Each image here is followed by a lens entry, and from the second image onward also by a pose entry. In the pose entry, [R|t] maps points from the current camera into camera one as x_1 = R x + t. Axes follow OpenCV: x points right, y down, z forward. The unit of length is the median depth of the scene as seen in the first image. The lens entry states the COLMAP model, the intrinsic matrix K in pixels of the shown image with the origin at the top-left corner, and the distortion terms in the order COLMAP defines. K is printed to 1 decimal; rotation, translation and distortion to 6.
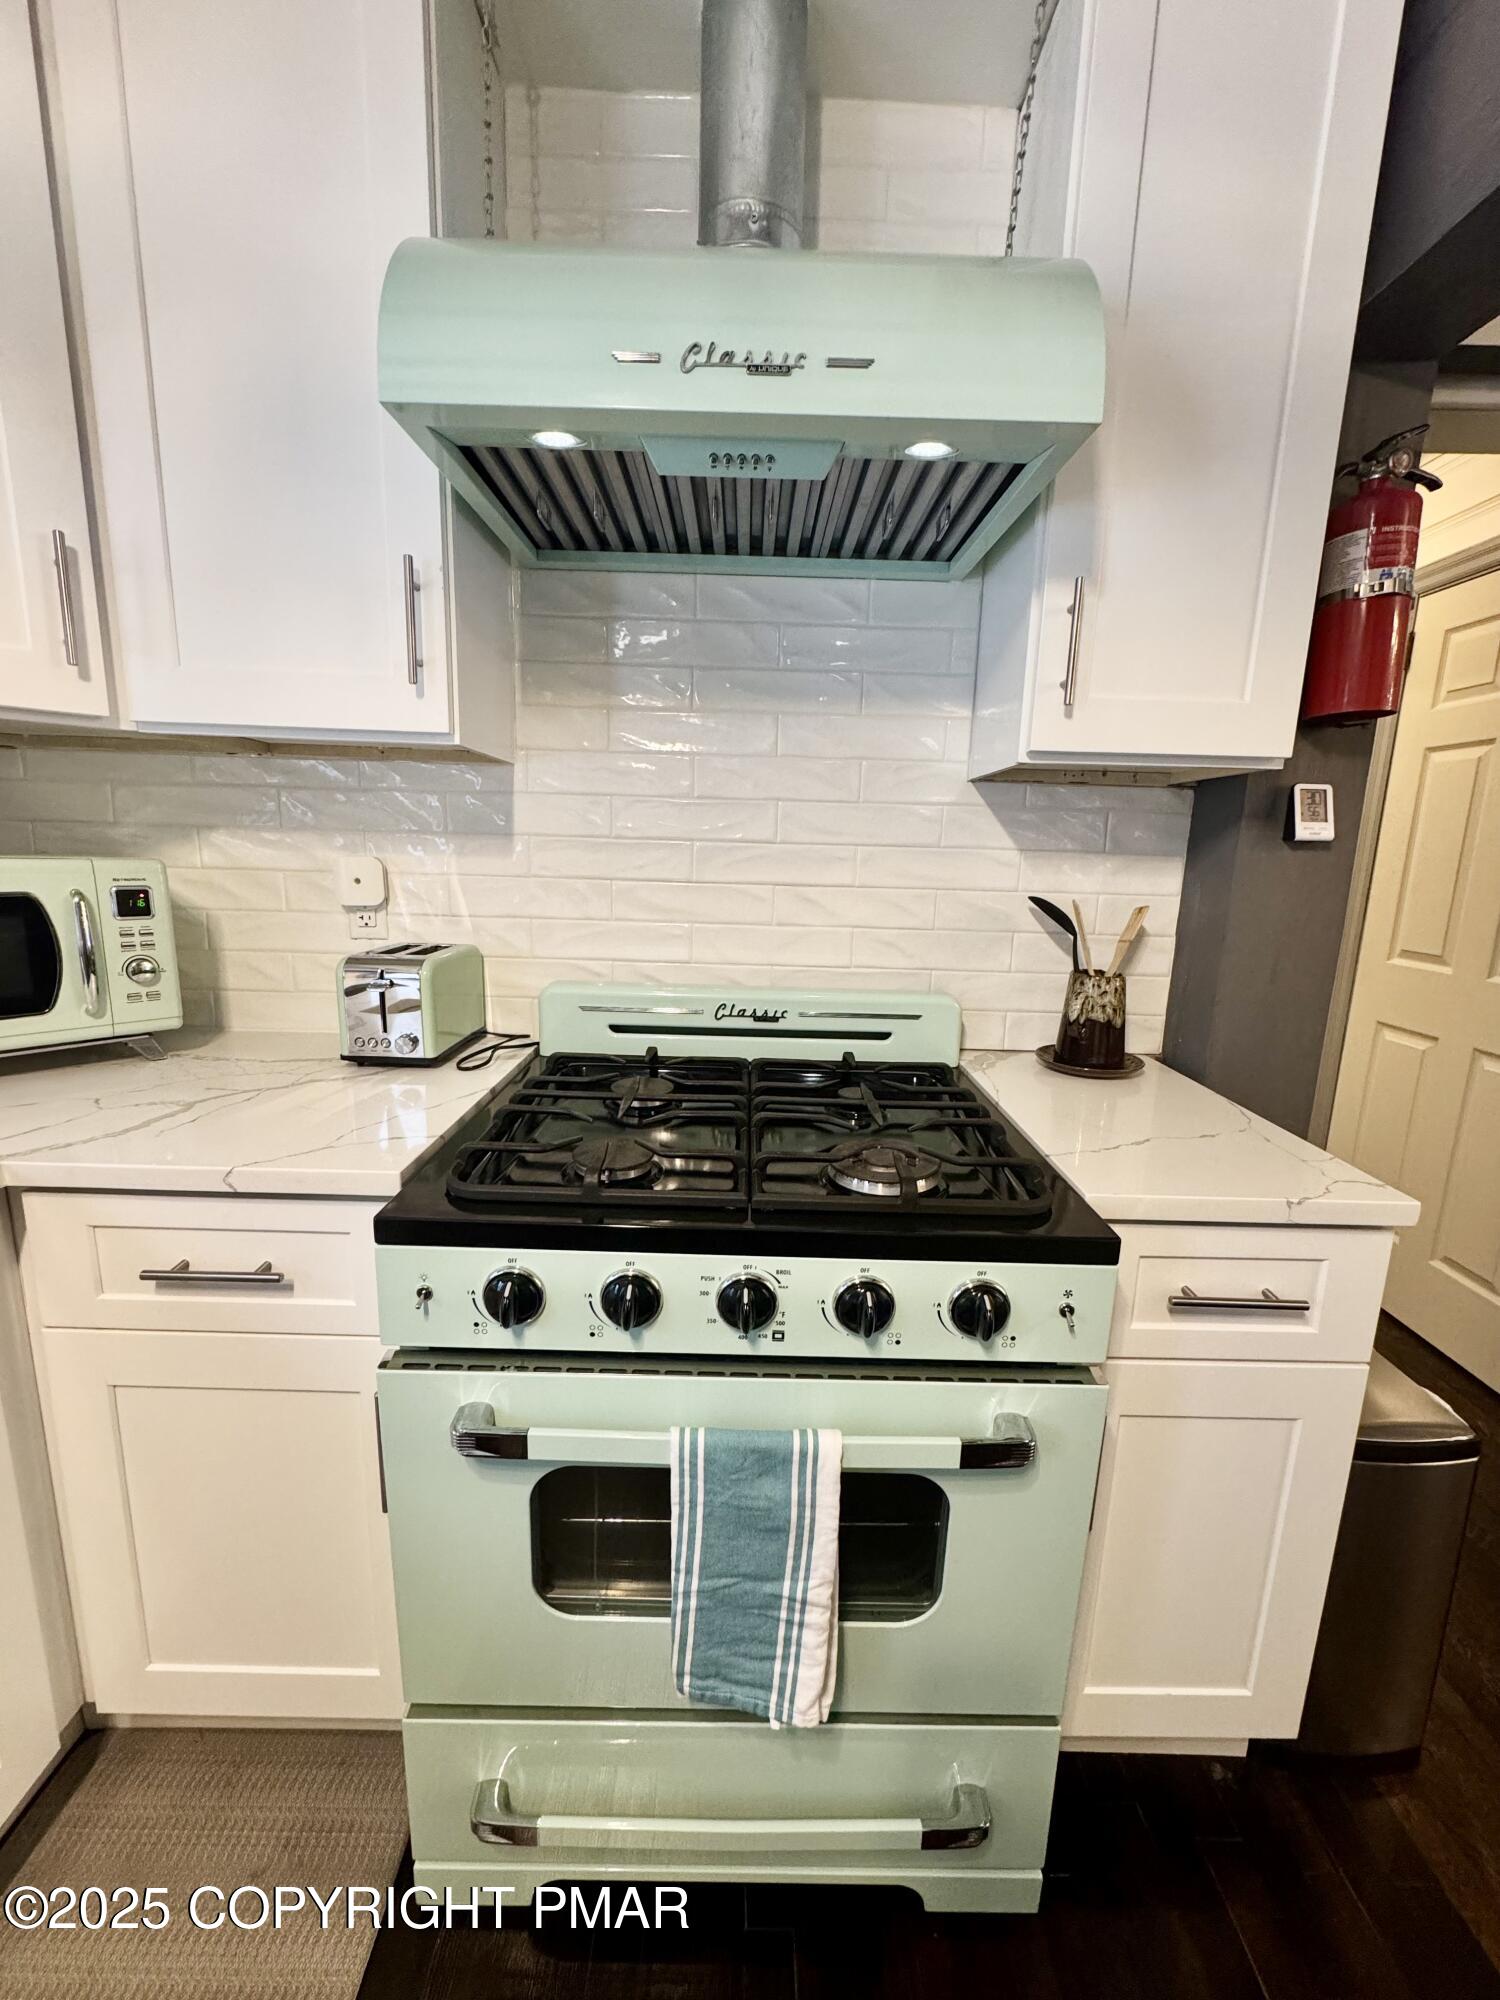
lens RADIAL K [[802.1, 0, 751.8], [0, 802.1, 999.8], [0, 0, 1]] dist [0.001156, -0.000328]
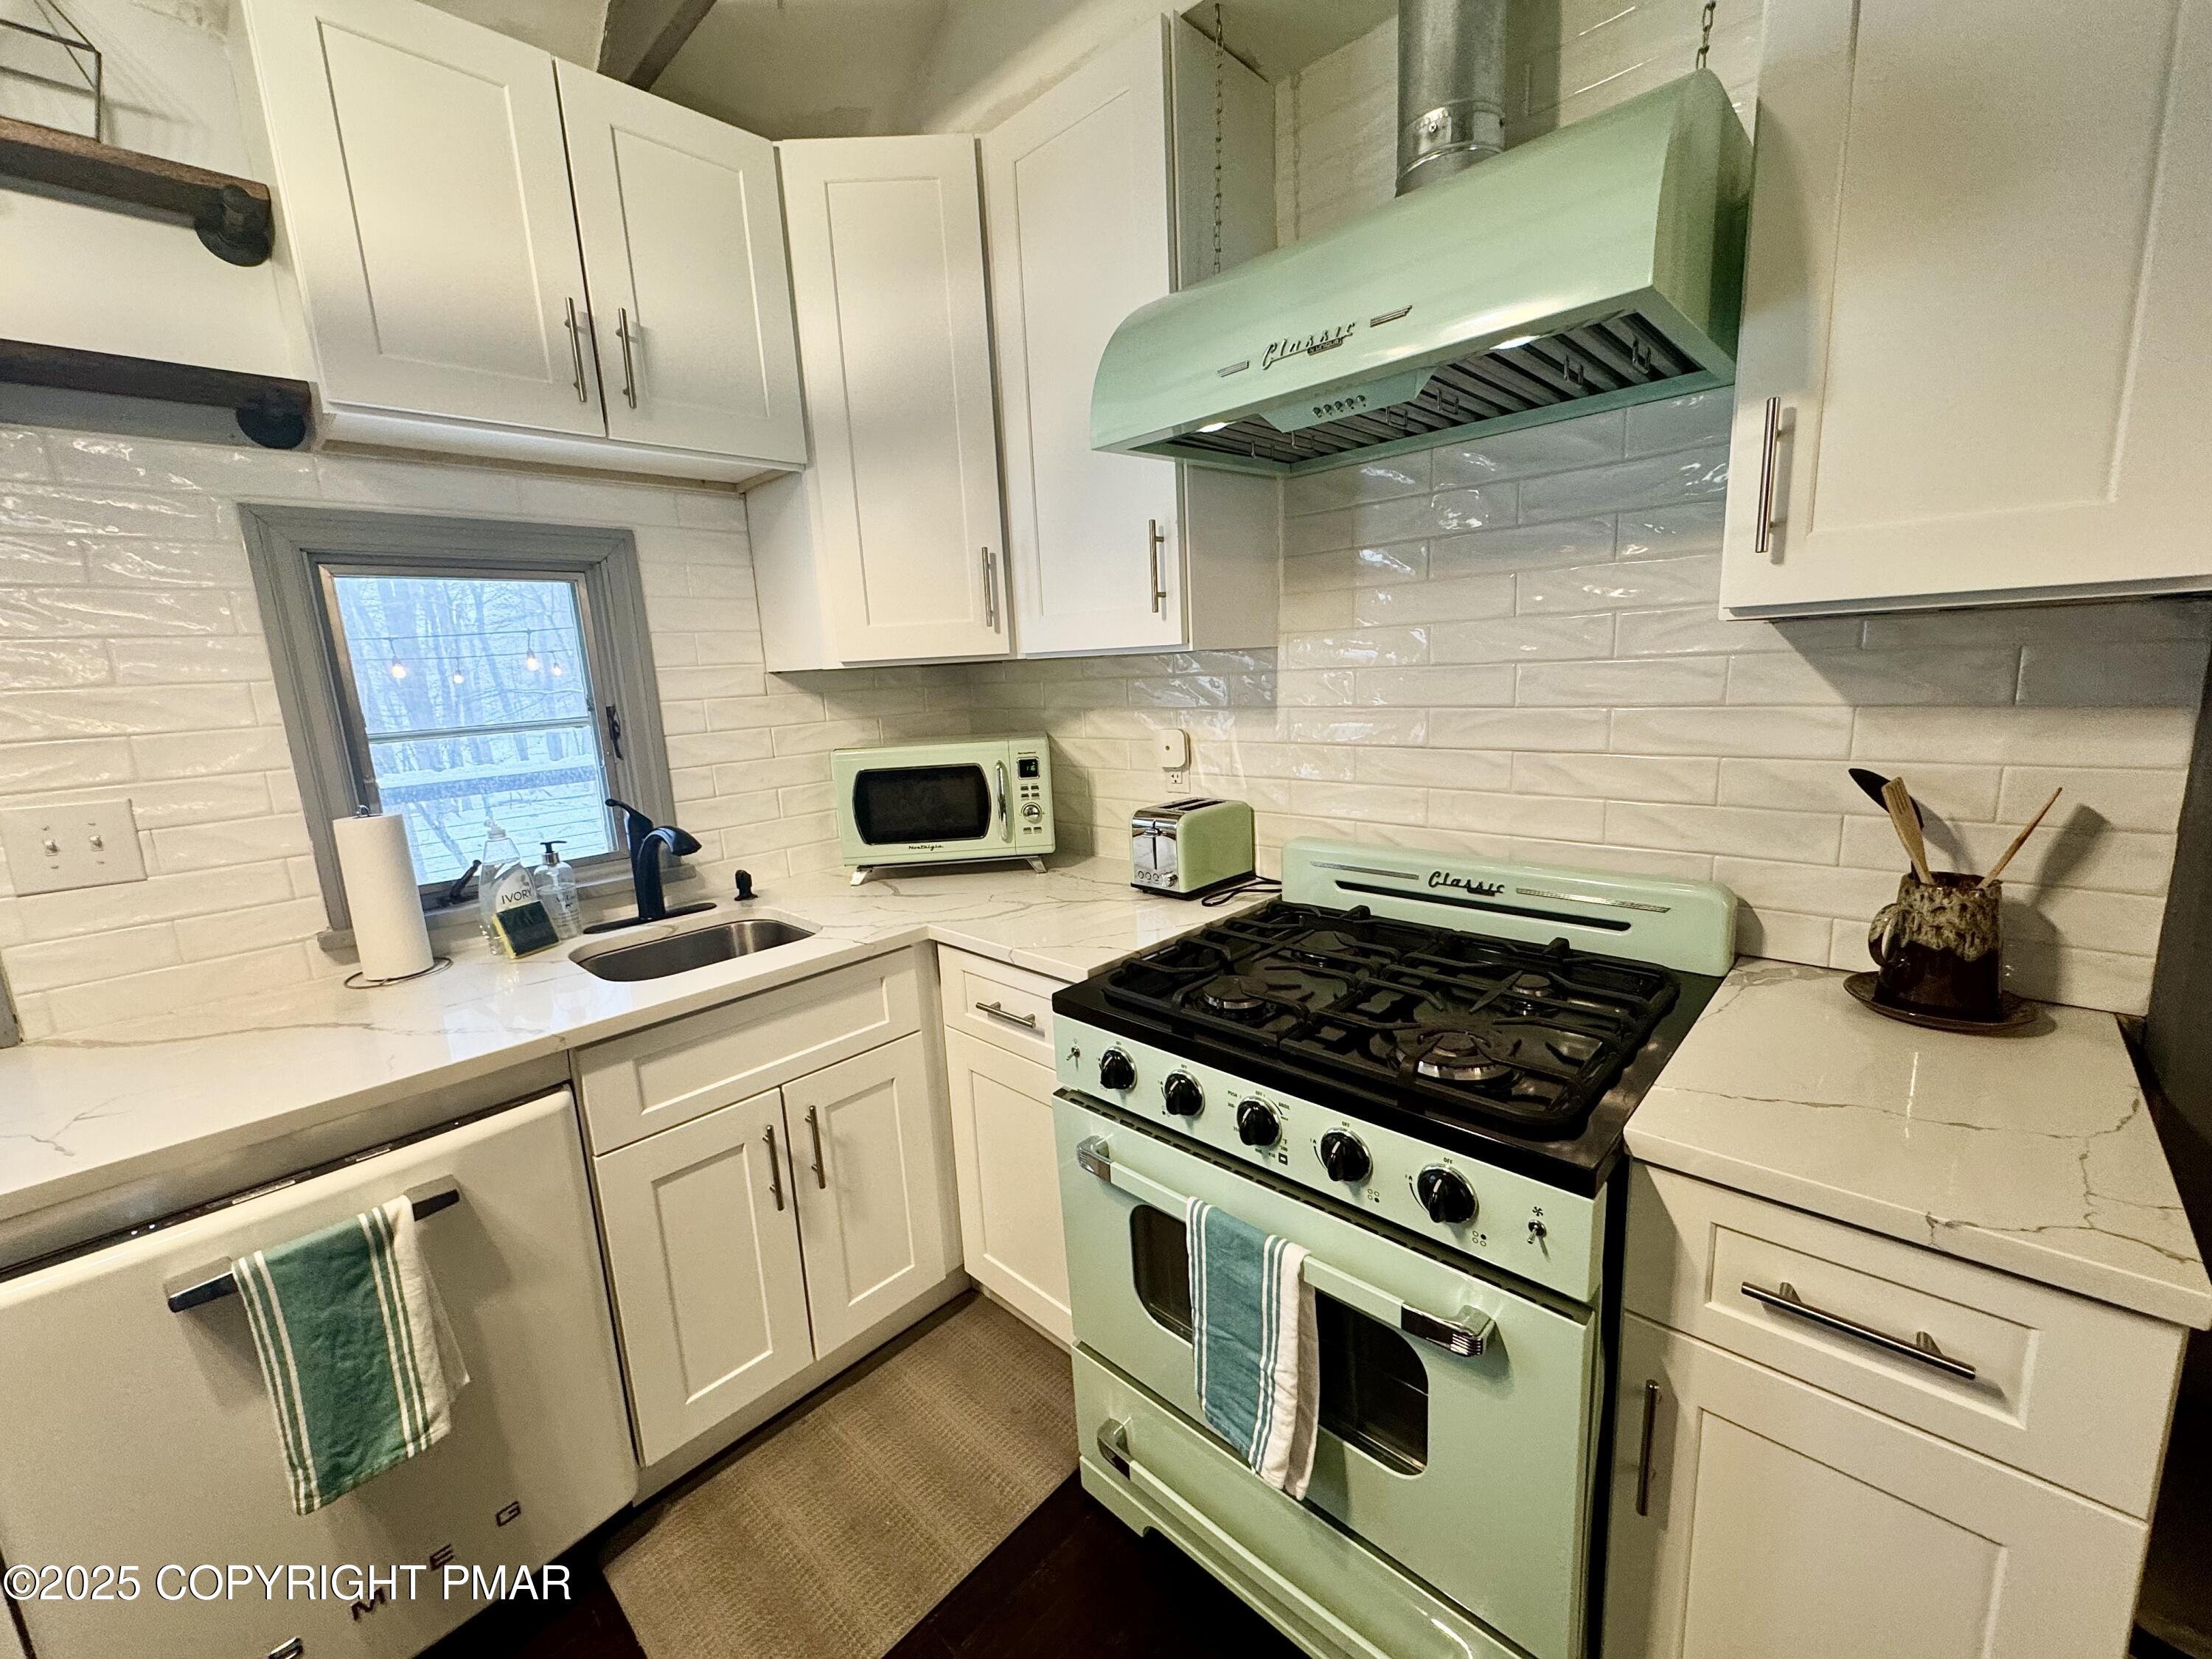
lens RADIAL K [[887.2, 0, 1099.7], [0, 887.2, 827.4], [0, 0, 1]] dist [0.001156, -0.000328]
pose [[0.714279, 0.062387, -0.697074, 0.501396], [-0.059854, 0.997815, 0.027973, -0.065134], [0.697297, 0.021742, 0.716453, -0.101915]]
